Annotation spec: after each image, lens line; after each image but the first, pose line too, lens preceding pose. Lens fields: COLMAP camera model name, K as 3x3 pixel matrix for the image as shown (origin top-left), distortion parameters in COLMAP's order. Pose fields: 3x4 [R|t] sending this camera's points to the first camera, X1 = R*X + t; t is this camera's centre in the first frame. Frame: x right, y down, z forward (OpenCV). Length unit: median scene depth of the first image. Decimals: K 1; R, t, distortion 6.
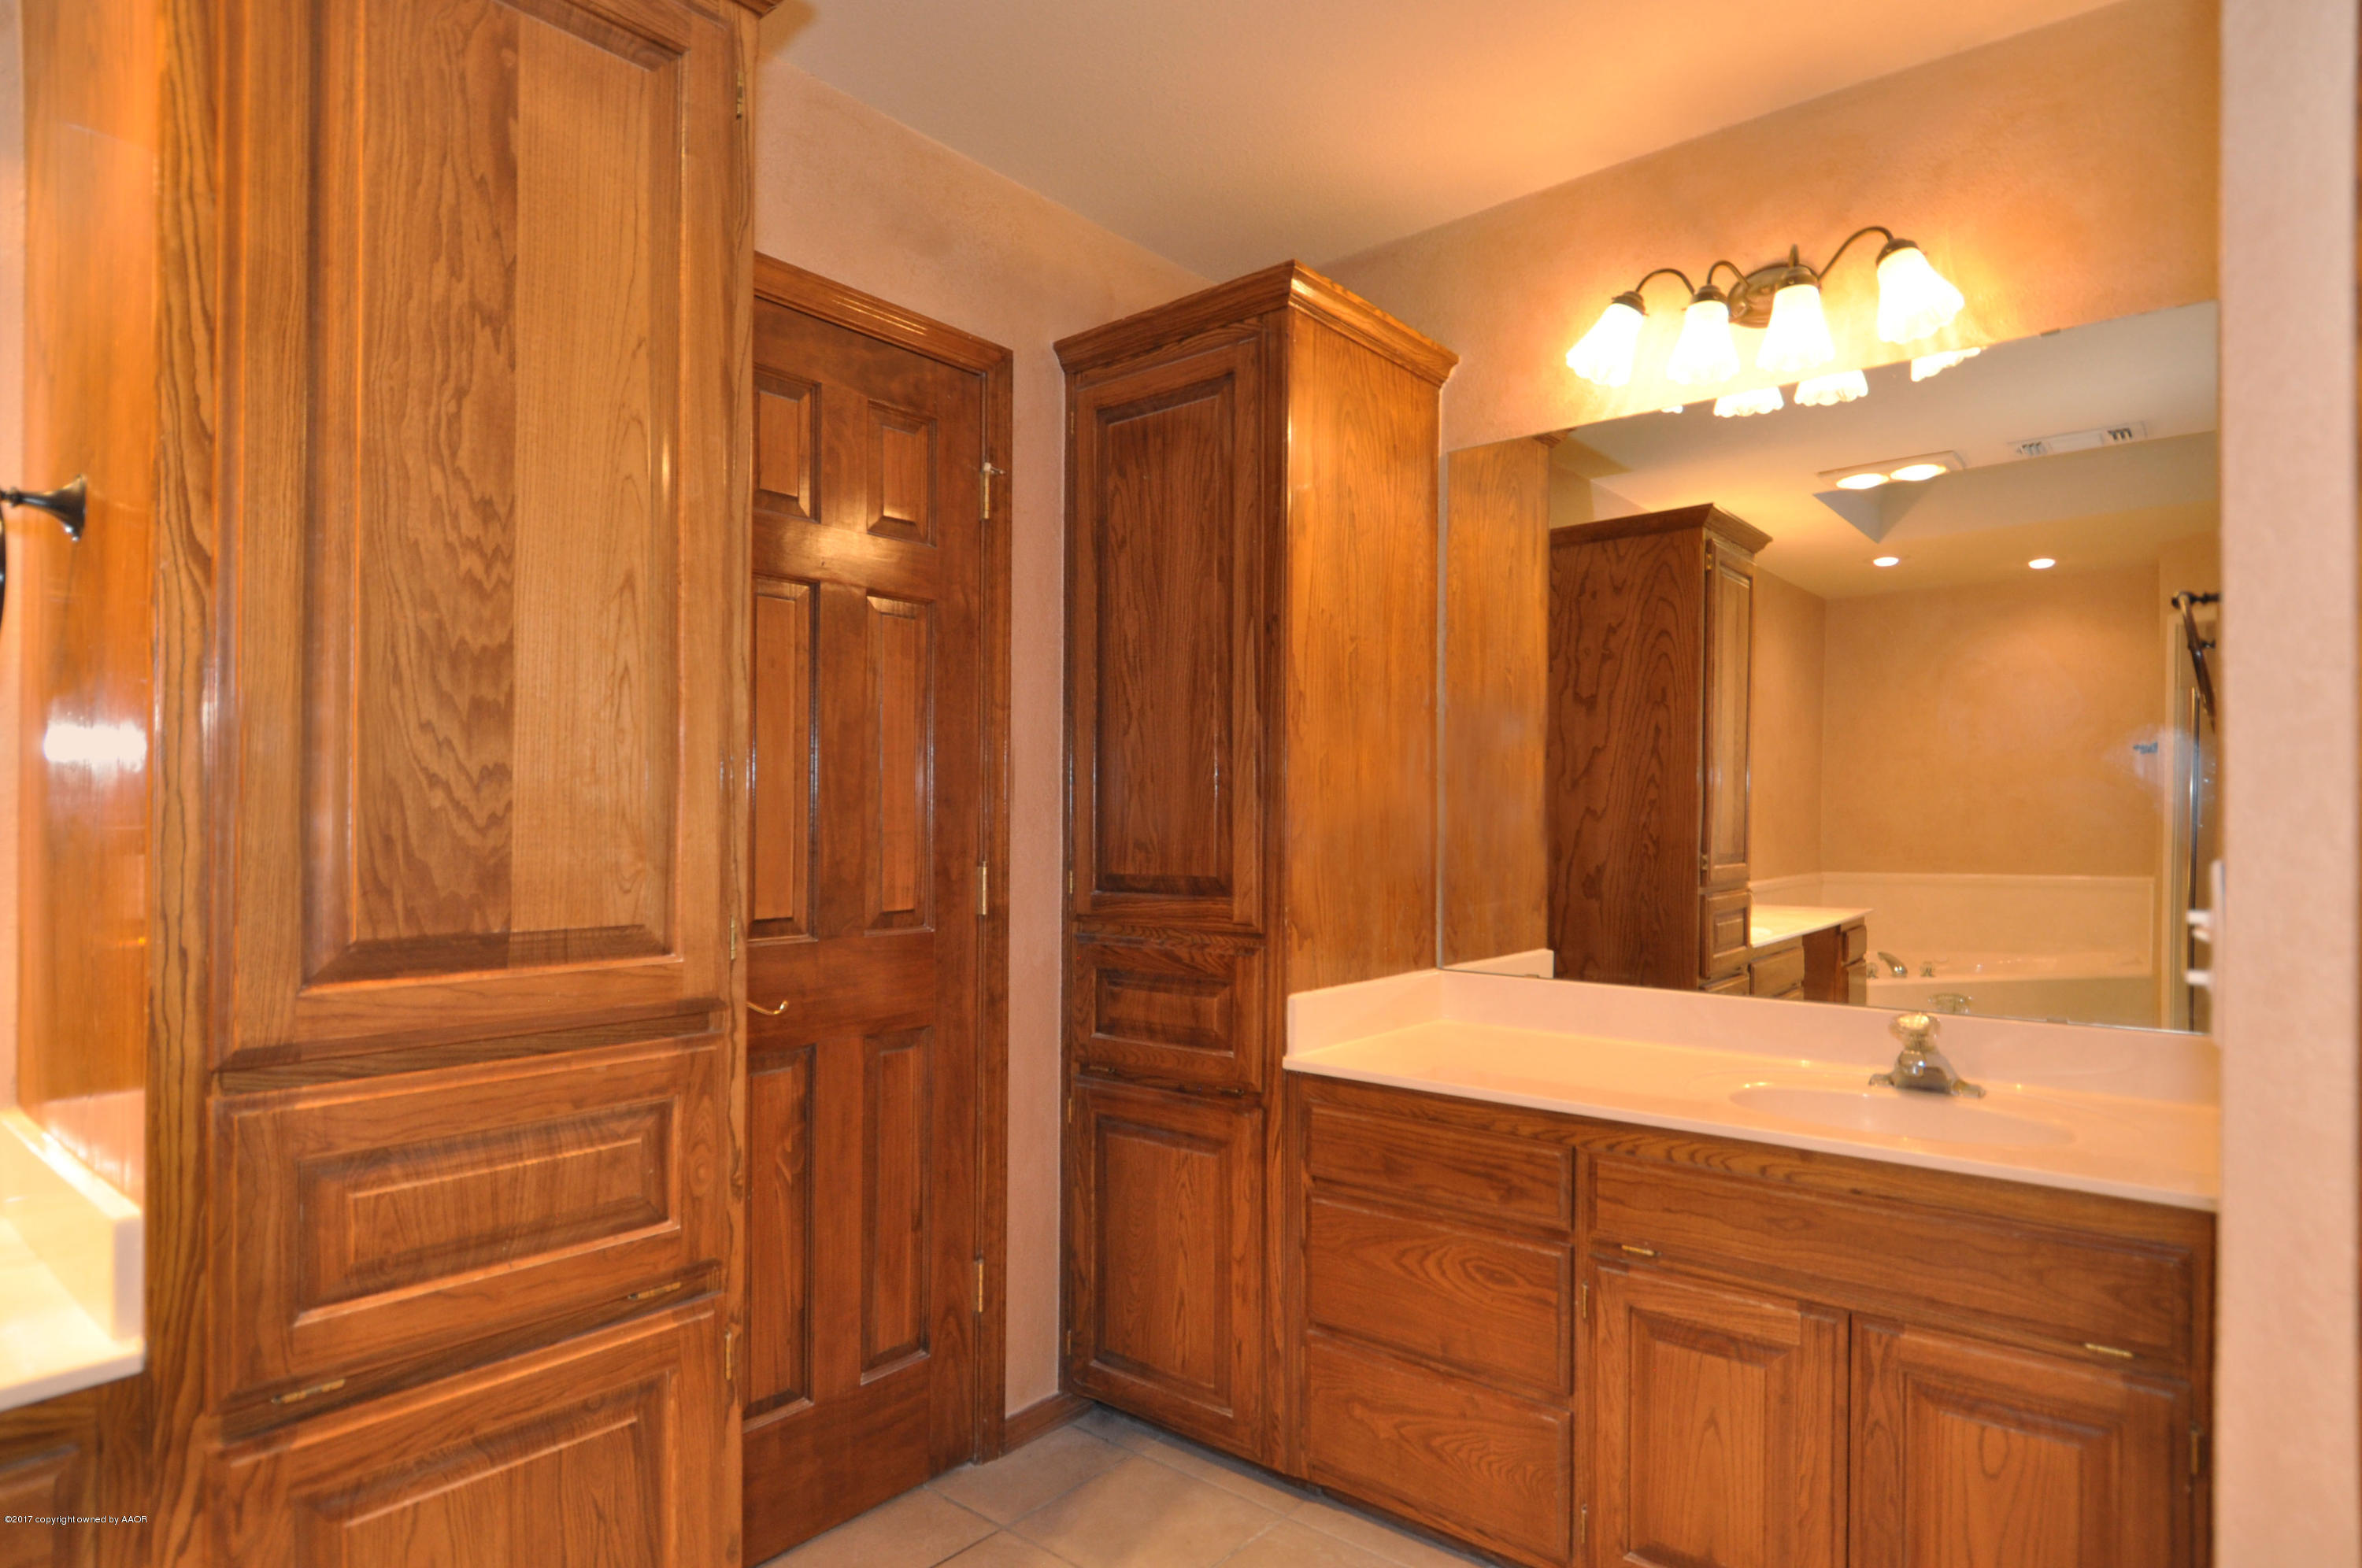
lens RADIAL K [[1288.1, 0, 1177.6], [0, 1288.1, 800.7], [0, 0, 1]] dist [-0.000759, -0.007804]
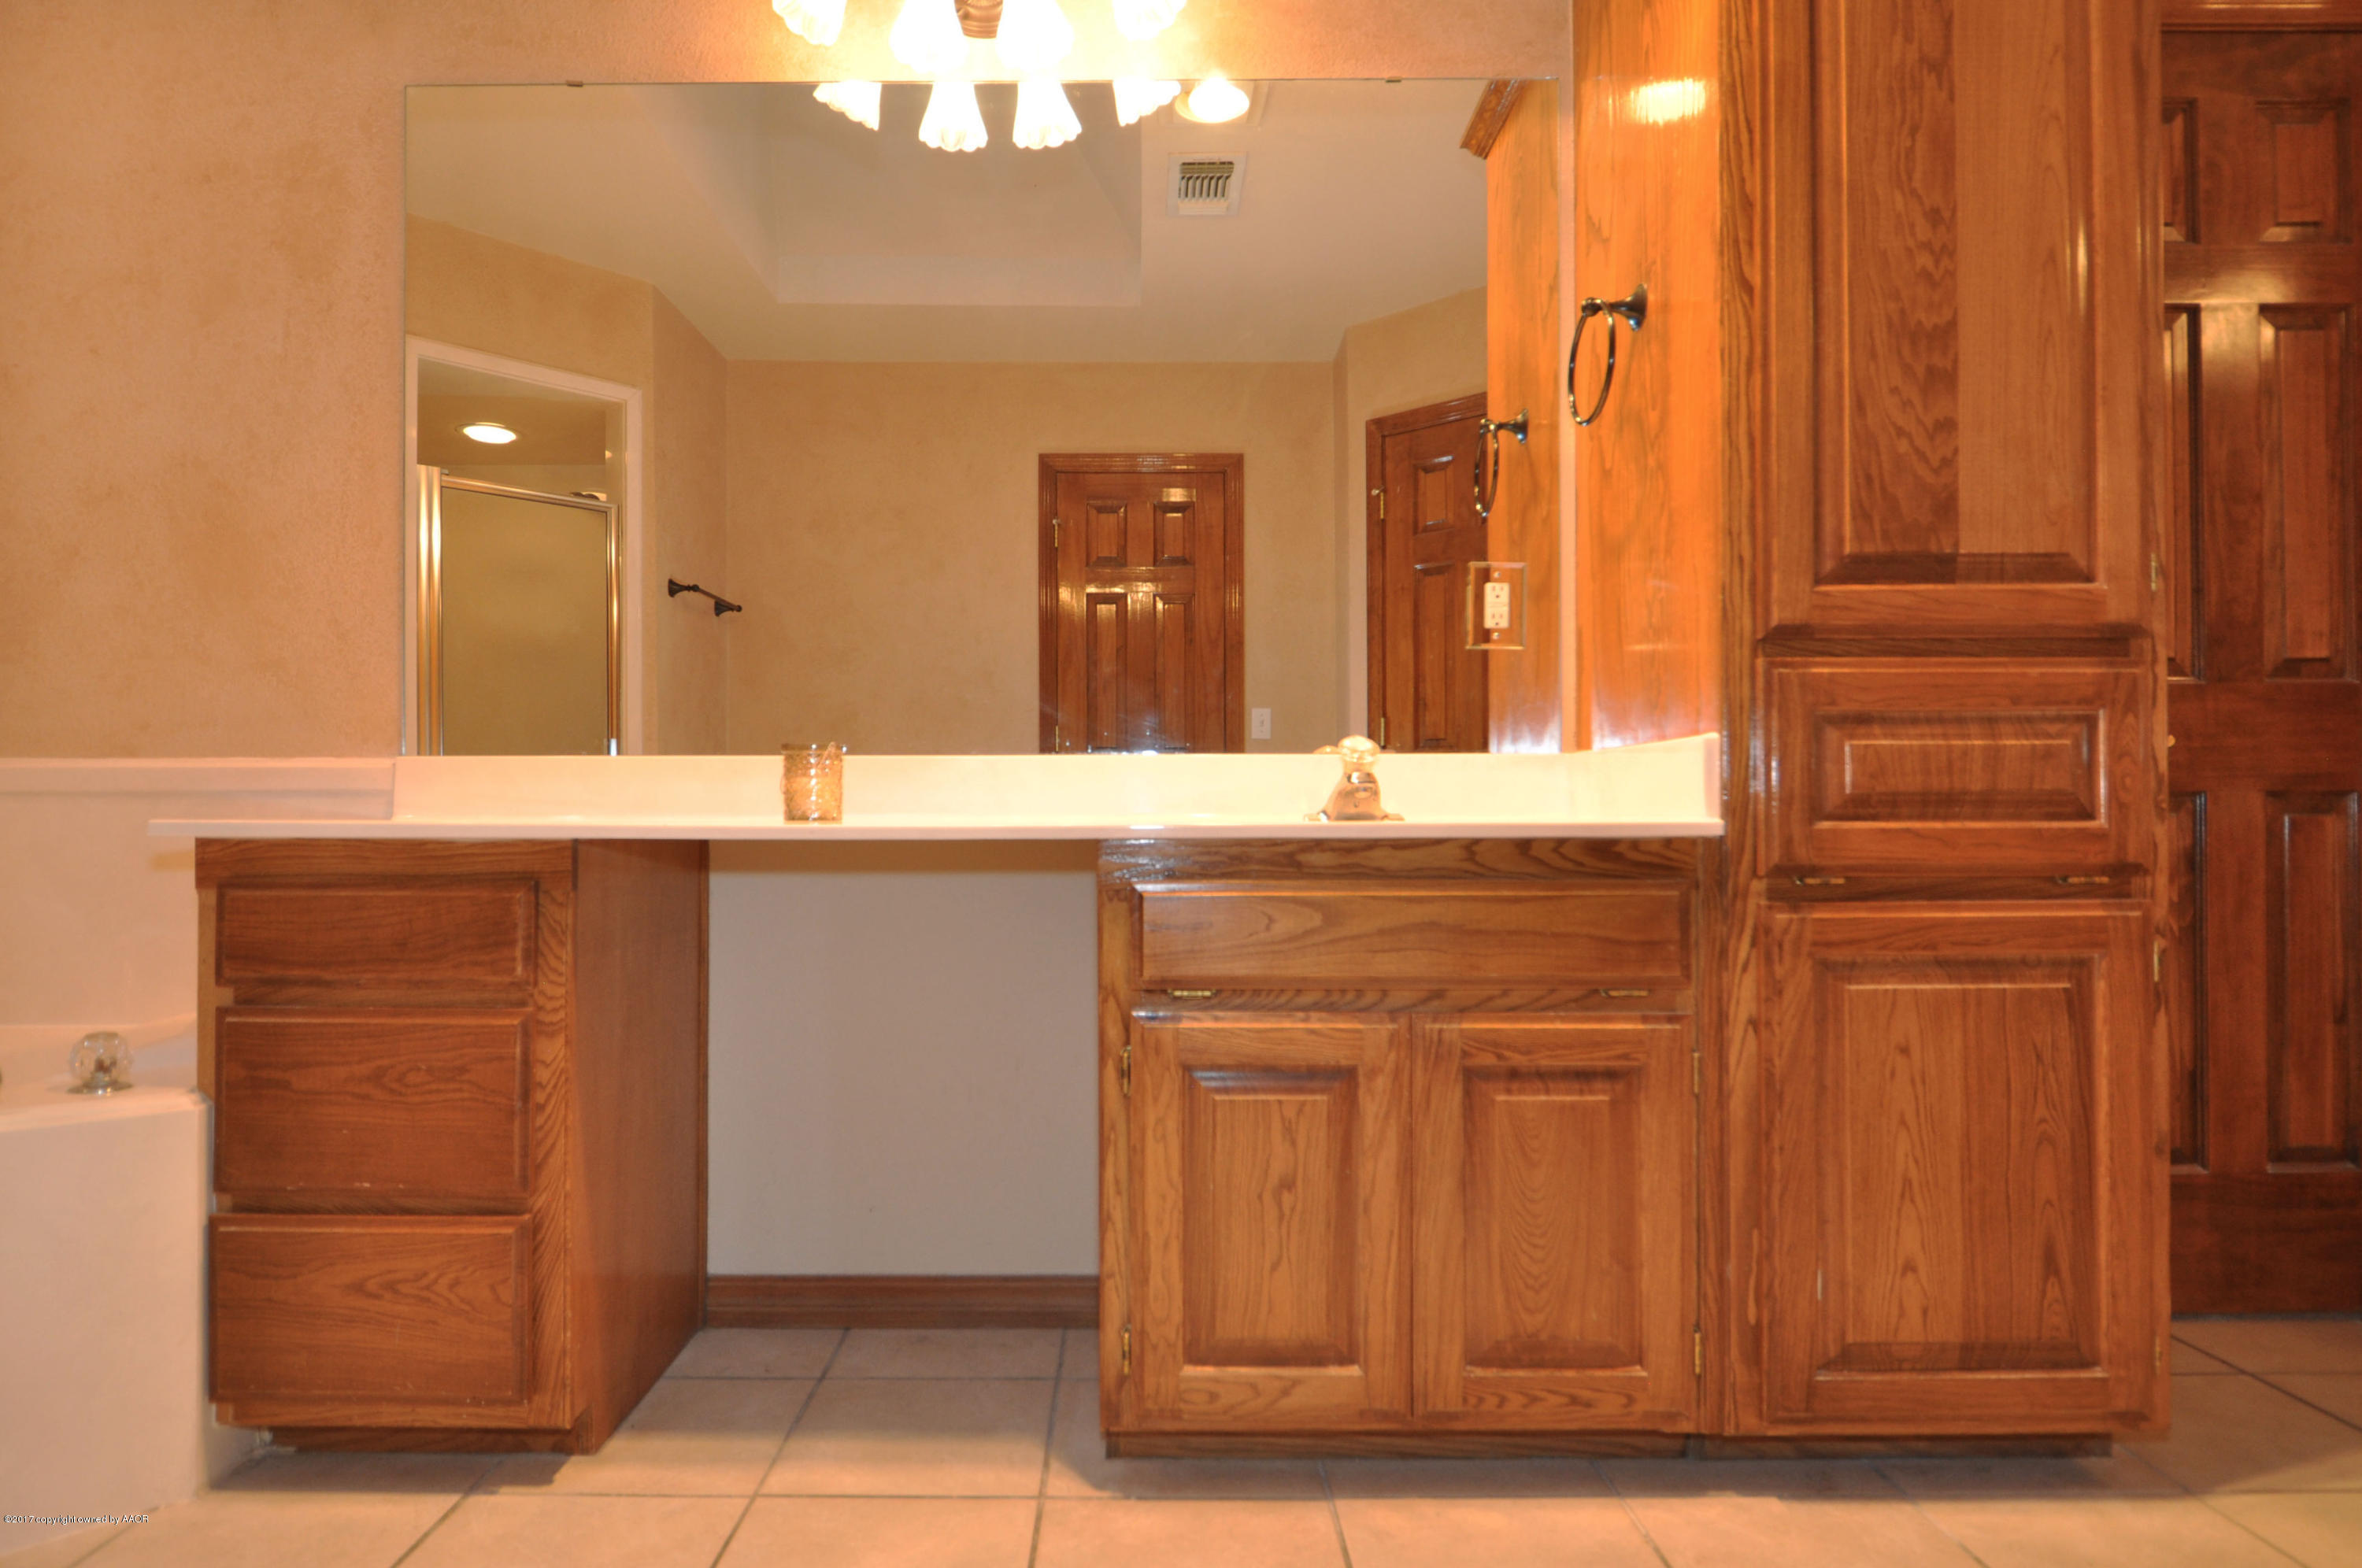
lens RADIAL K [[1353.1, 0, 1167.0], [0, 1353.1, 774.2], [0, 0, 1]] dist [-0.009020, -0.001325]
pose [[0.636747, -0.016947, -0.770887, -0.002341], [0.016552, 0.999828, -0.008308, 0.323061], [0.770895, -0.007469, 0.636918, -0.438065]]
